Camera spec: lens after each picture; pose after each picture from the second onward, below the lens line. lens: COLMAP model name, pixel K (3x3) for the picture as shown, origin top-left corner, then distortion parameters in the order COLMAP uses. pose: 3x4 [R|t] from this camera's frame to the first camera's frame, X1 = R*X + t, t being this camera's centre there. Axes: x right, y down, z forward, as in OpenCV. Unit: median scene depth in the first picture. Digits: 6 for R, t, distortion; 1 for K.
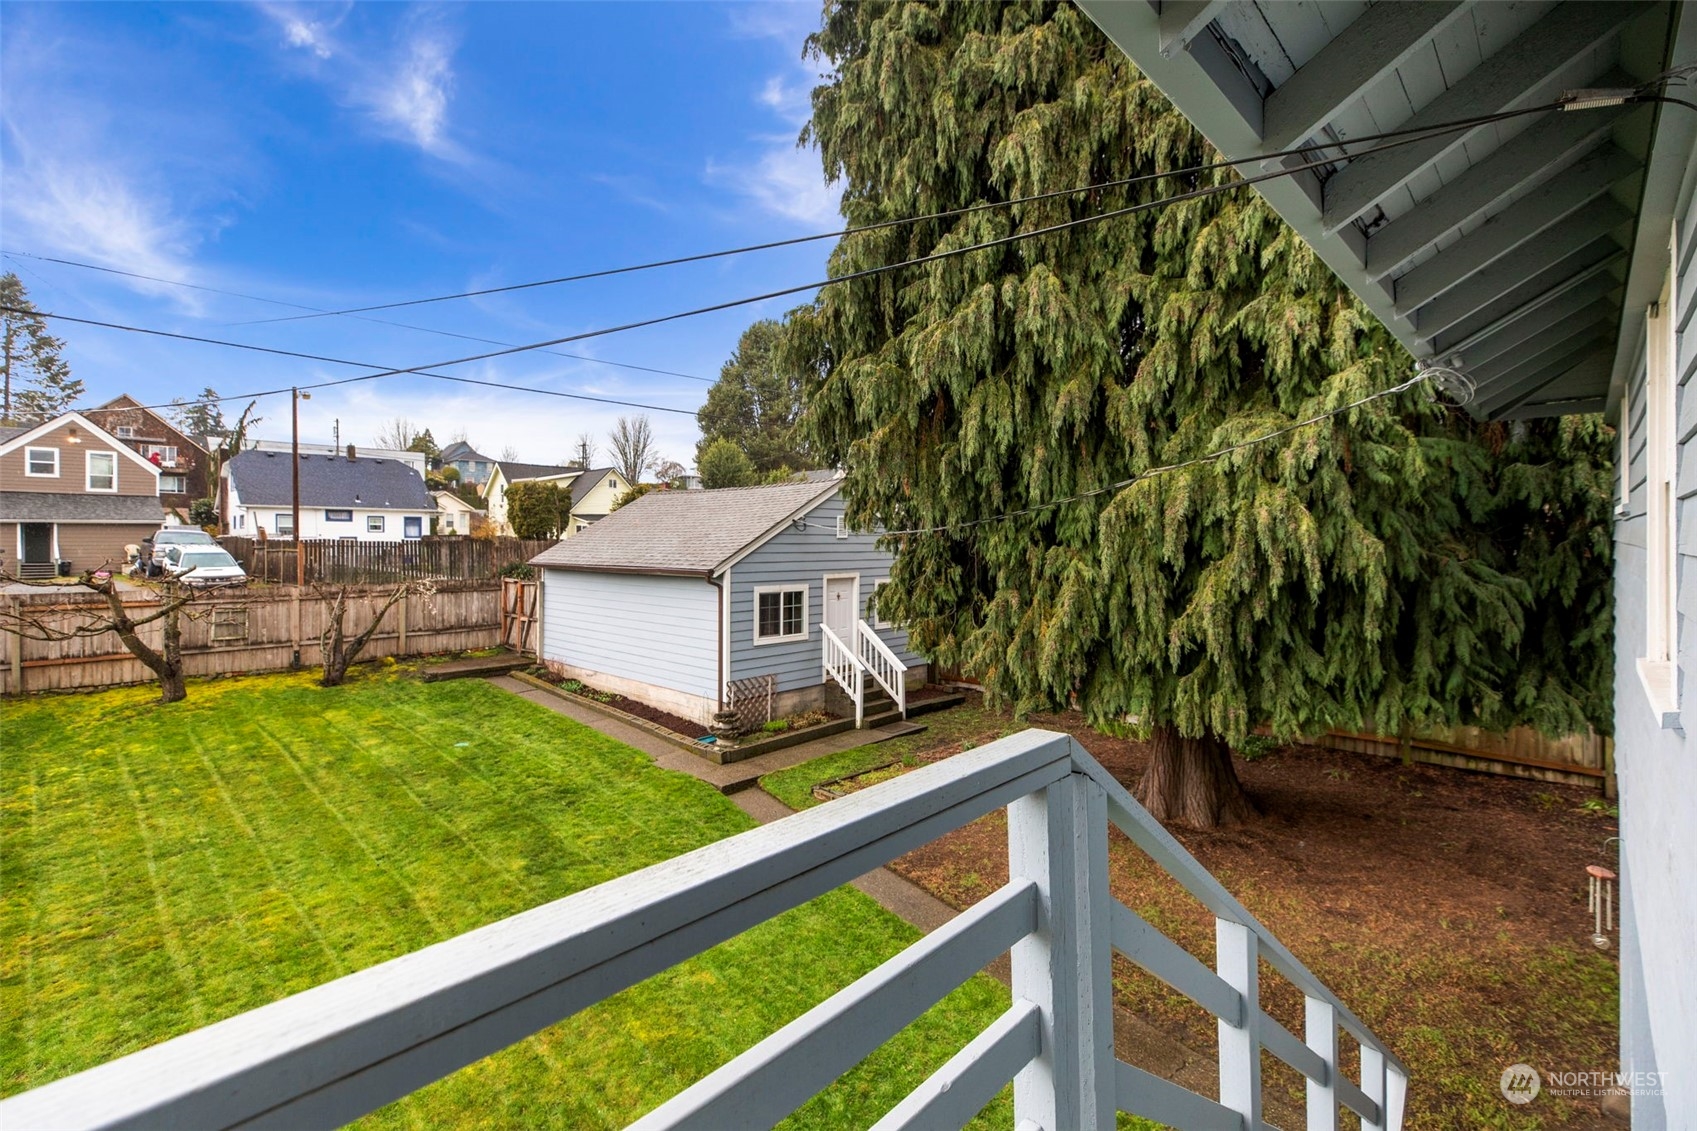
lens RADIAL K [[773.4, 0, 852.2], [0, 773.4, 537.4], [0, 0, 1]] dist [0.002224, 0.000587]
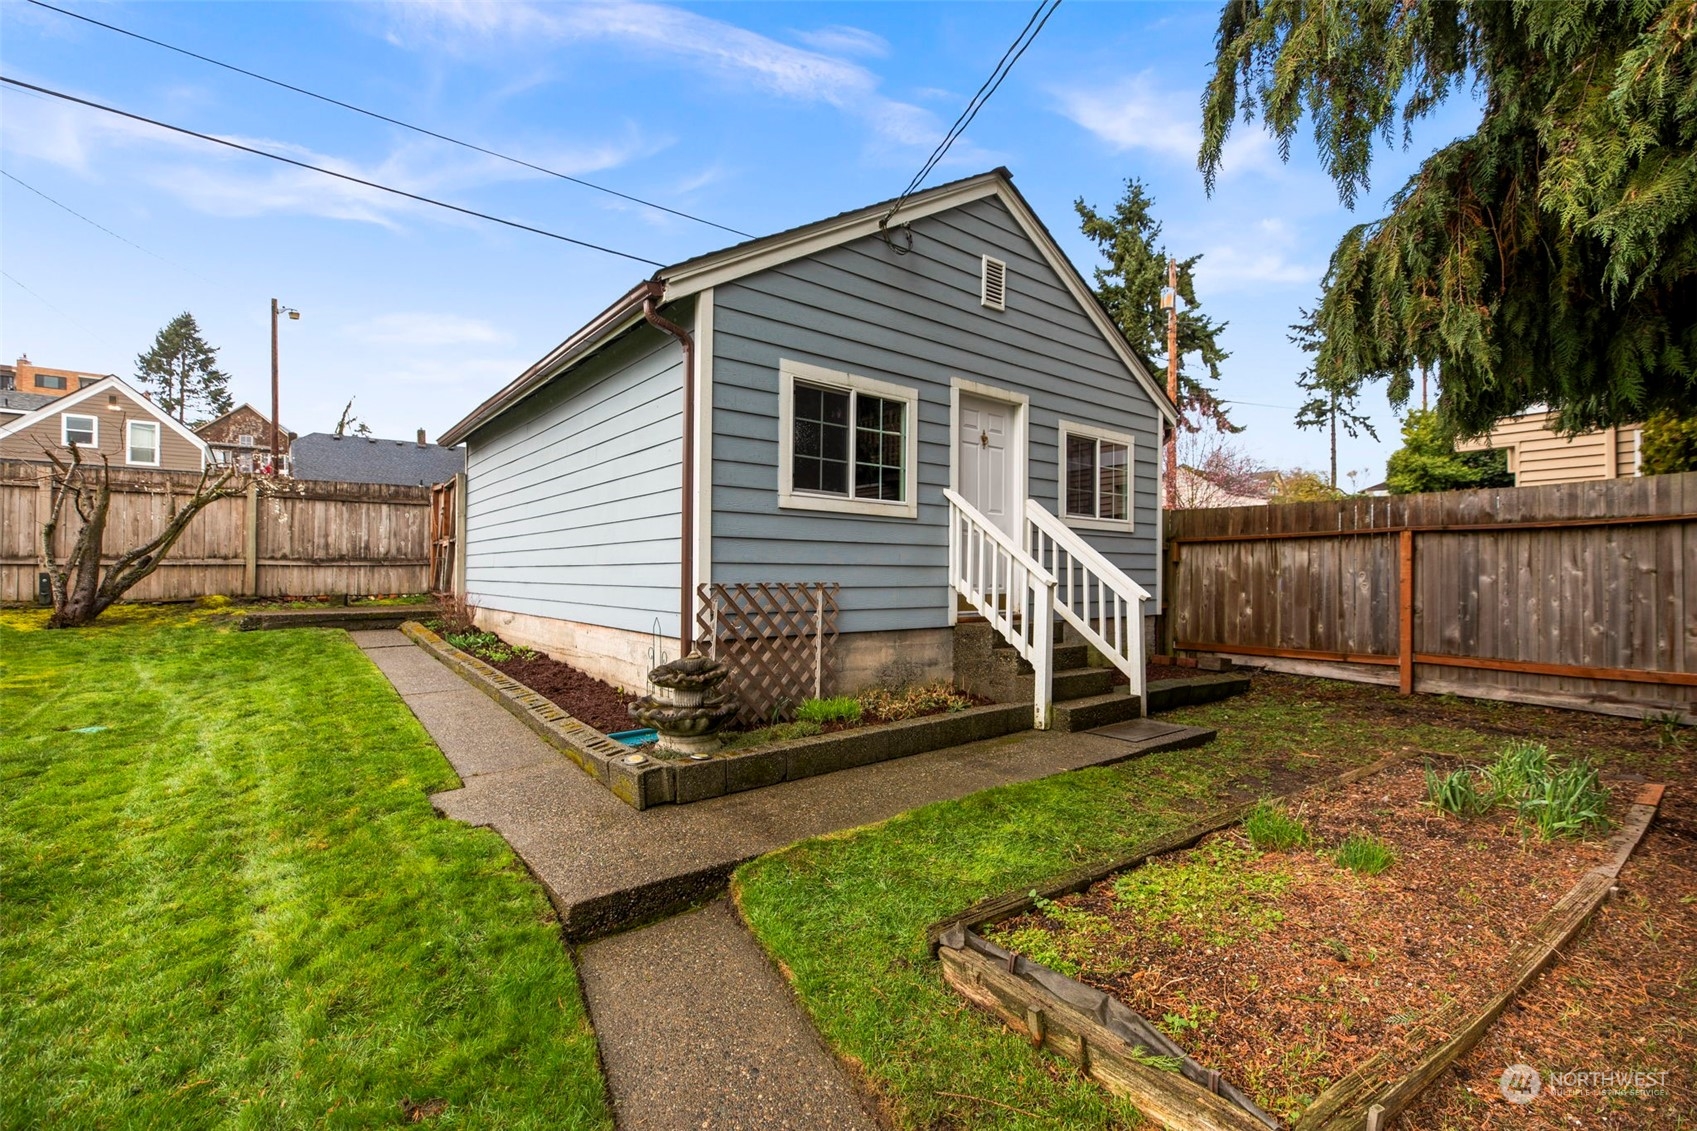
lens RADIAL K [[757.9, 0, 853.3], [0, 757.9, 568.3], [0, 0, 1]] dist [0.007102, 0.000594]
pose [[0.990452, 0.004550, -0.137785, -0.035078], [-0.005218, 0.999976, -0.004494, 0.169432], [0.137761, 0.005170, 0.990452, 0.608791]]
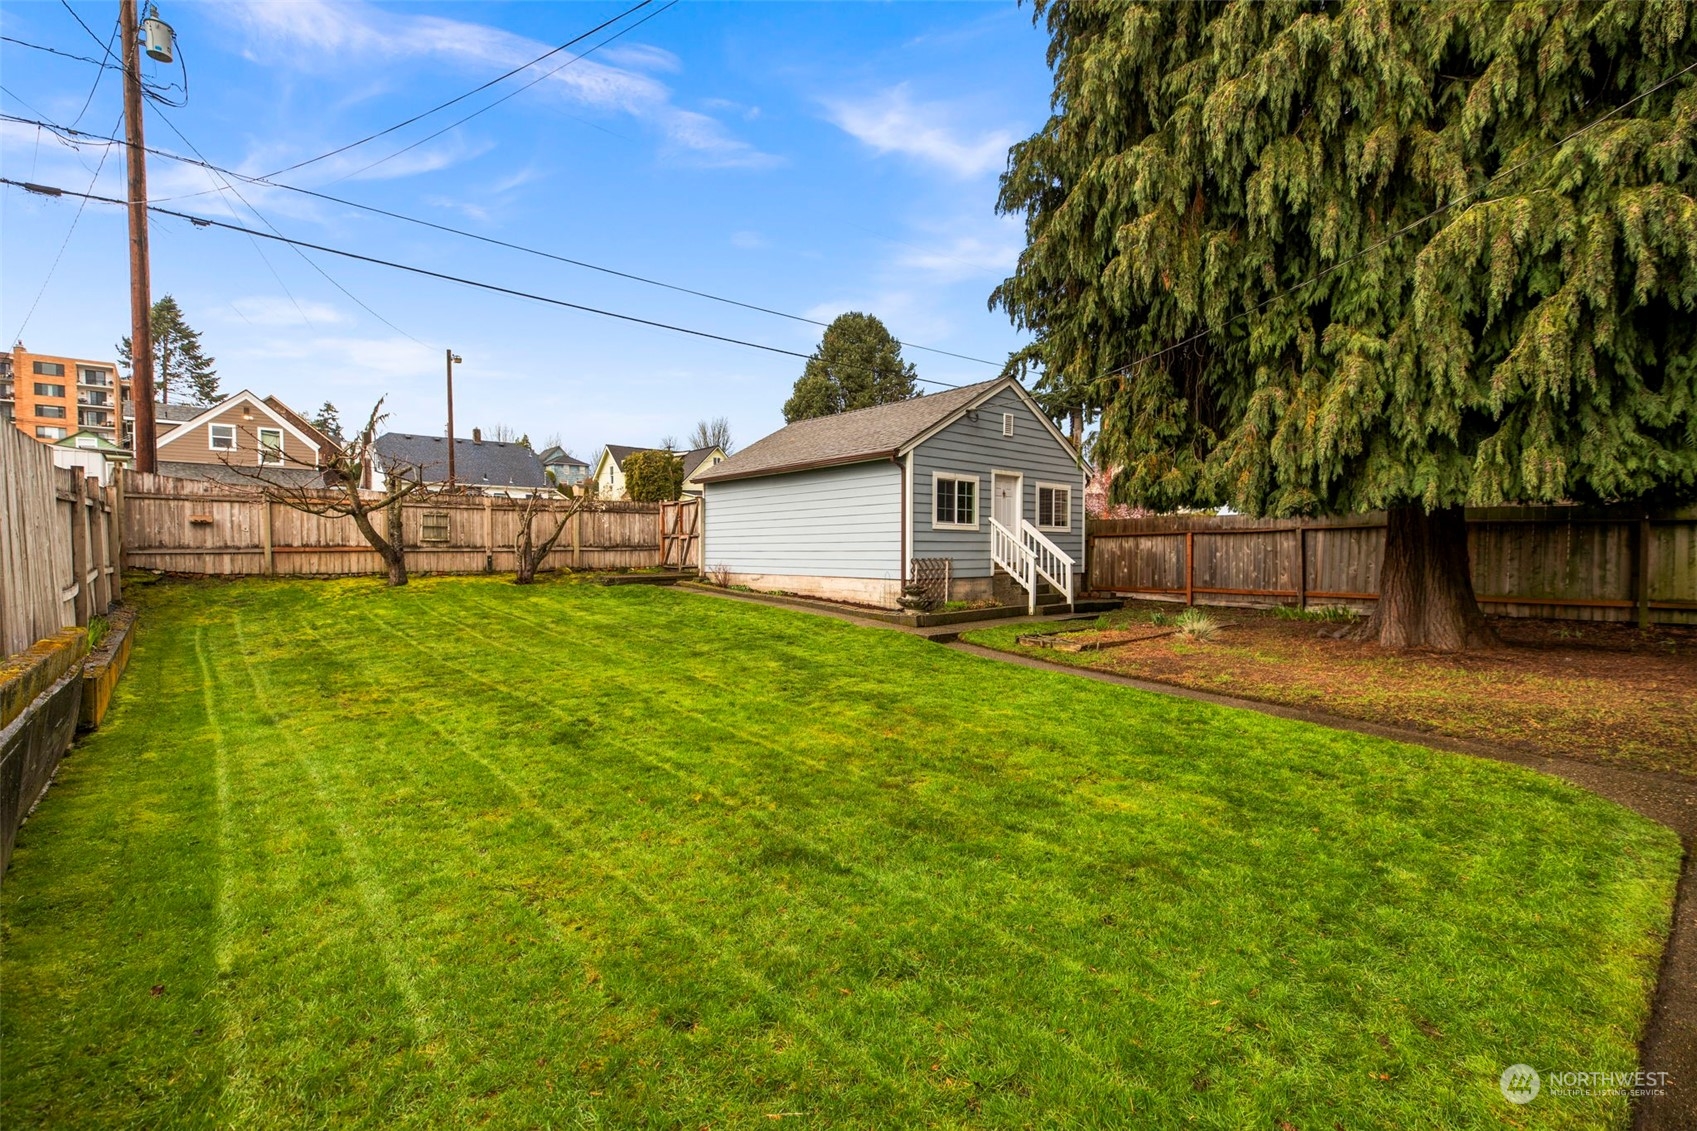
lens RADIAL K [[756.3, 0, 848.4], [0, 756.3, 571.4], [0, 0, 1]] dist [0.002249, 0.000368]
pose [[0.996023, 0.001410, -0.089088, -0.146185], [0.001406, 0.999501, 0.031540, 0.161338], [0.089088, -0.031540, 0.995524, -0.011957]]
